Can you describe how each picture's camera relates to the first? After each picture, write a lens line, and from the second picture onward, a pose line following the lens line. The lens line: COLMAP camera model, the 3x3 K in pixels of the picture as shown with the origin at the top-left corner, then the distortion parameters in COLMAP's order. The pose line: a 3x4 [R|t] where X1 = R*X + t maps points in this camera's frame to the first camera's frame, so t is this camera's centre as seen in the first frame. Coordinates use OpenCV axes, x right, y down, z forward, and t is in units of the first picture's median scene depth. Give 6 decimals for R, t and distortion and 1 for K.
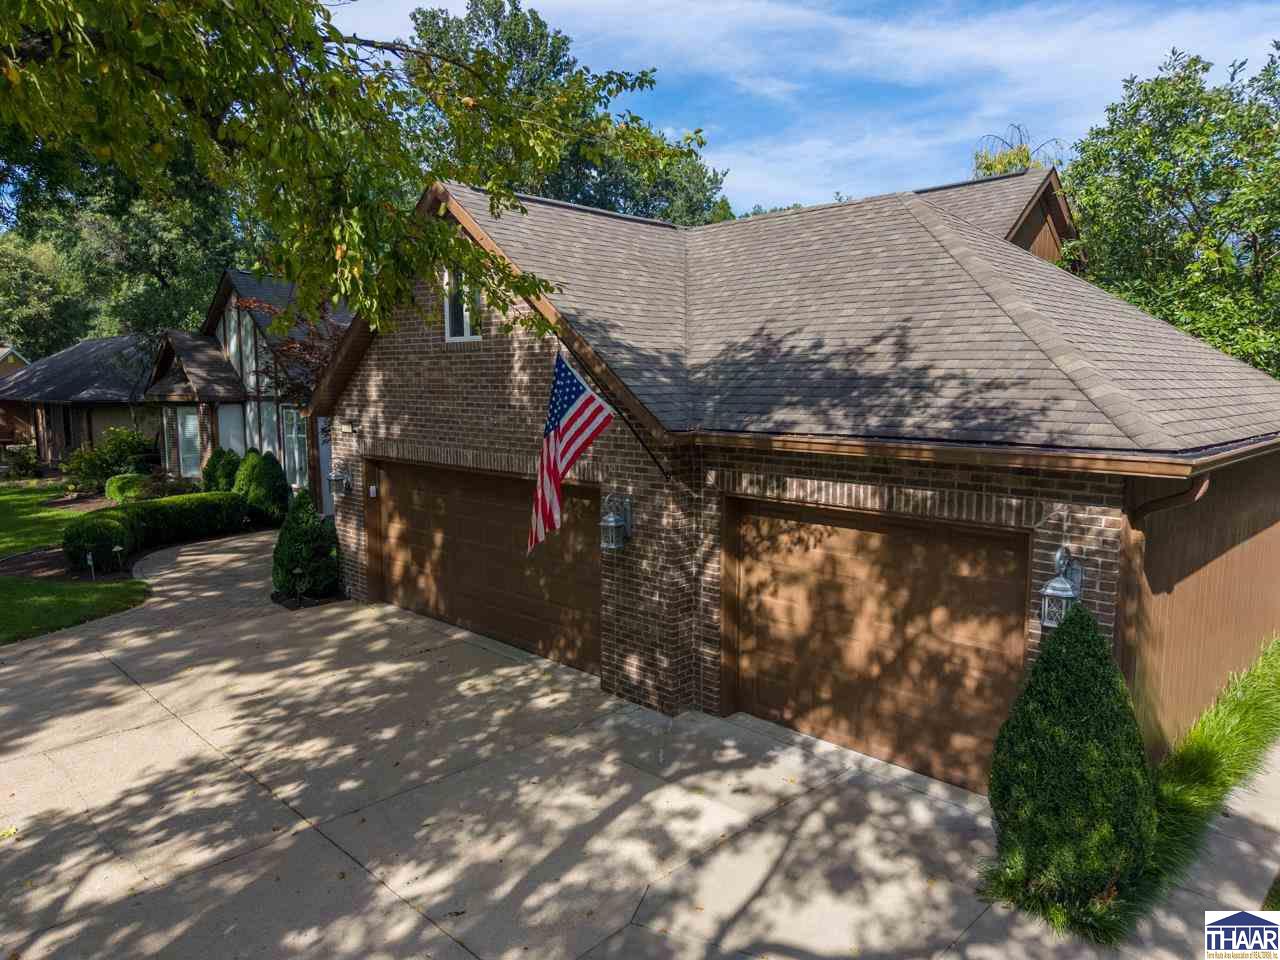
lens RADIAL K [[872.8, 0, 640.0], [0, 872.8, 480.0], [0, 0, 1]] dist [0.026700, -0.001735]
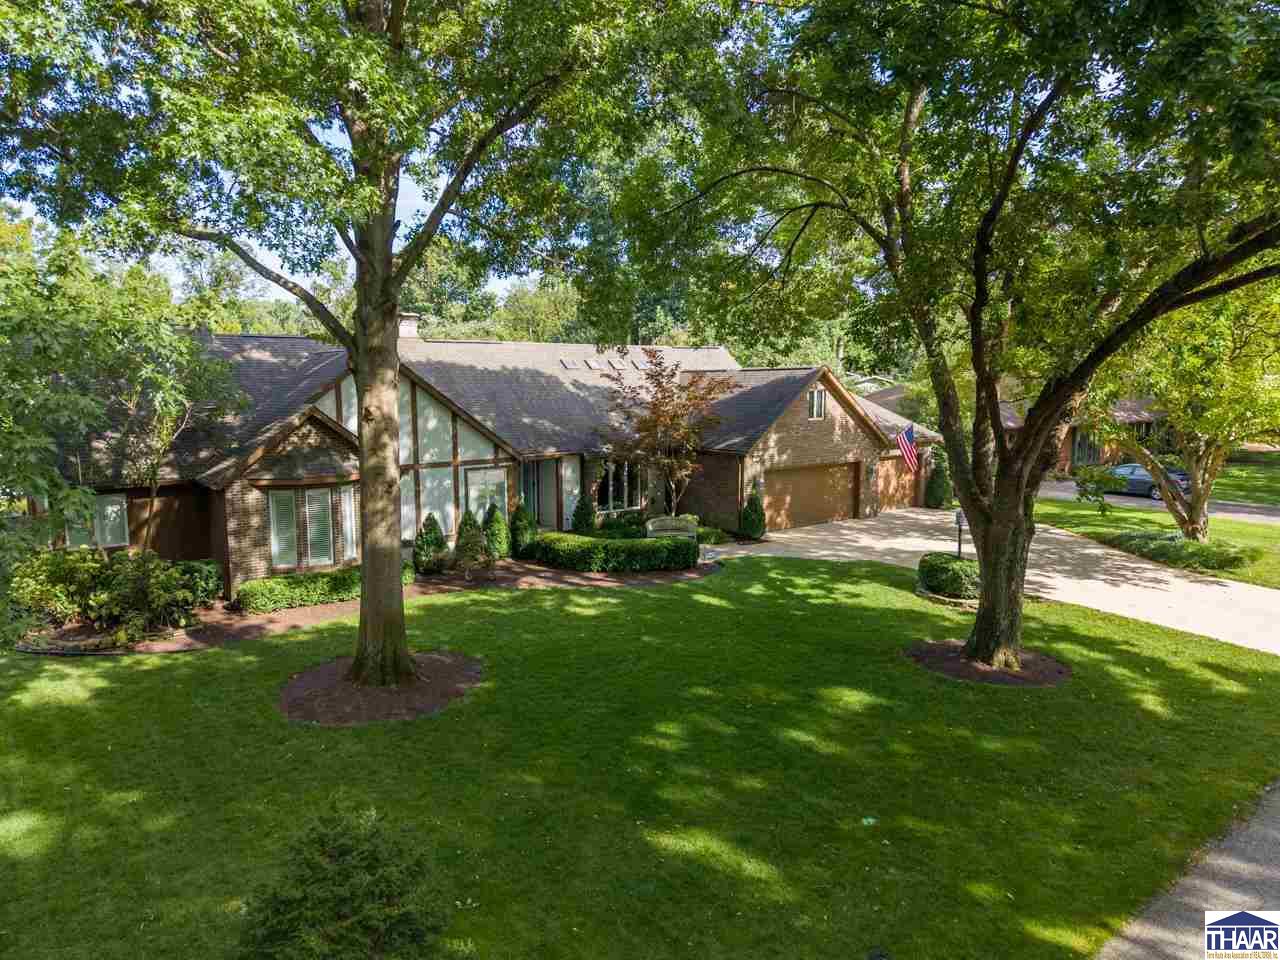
lens RADIAL K [[872.8, 0, 640.0], [0, 872.8, 480.0], [0, 0, 1]] dist [0.026700, -0.001735]
pose [[0.106122, -0.120625, 0.987009, -3.322052], [0.116952, 0.987239, 0.108078, -0.369603], [-0.987451, 0.103963, 0.118875, 1.359353]]
